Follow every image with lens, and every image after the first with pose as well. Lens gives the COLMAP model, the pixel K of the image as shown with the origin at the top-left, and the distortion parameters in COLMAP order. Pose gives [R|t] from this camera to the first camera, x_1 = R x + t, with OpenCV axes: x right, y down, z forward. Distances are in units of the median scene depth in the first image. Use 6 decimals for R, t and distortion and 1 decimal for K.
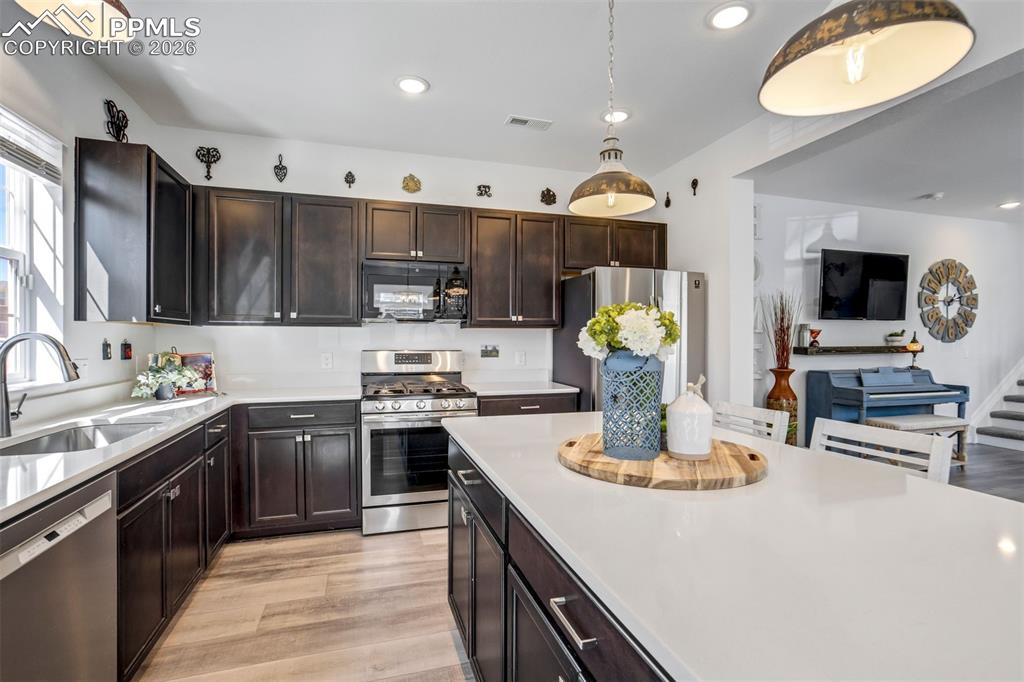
lens RADIAL K [[485.5, 0, 514.6], [0, 485.5, 342.0], [0, 0, 1]] dist [-0.021049, 0.007661]
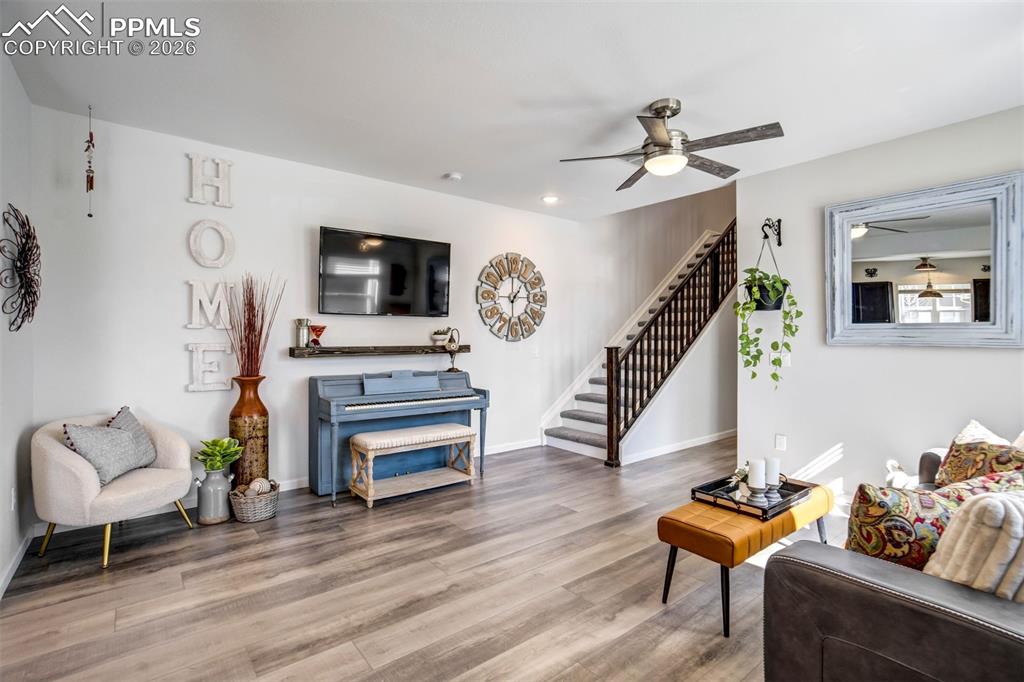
lens RADIAL K [[485.5, 0, 510.9], [0, 485.5, 336.9], [0, 0, 1]] dist [-0.021049, 0.007661]
pose [[0.932386, 0.002370, 0.361457, 0.633304], [-0.001220, 0.999993, -0.003412, -0.005173], [-0.361463, 0.002740, 0.932383, 0.126017]]
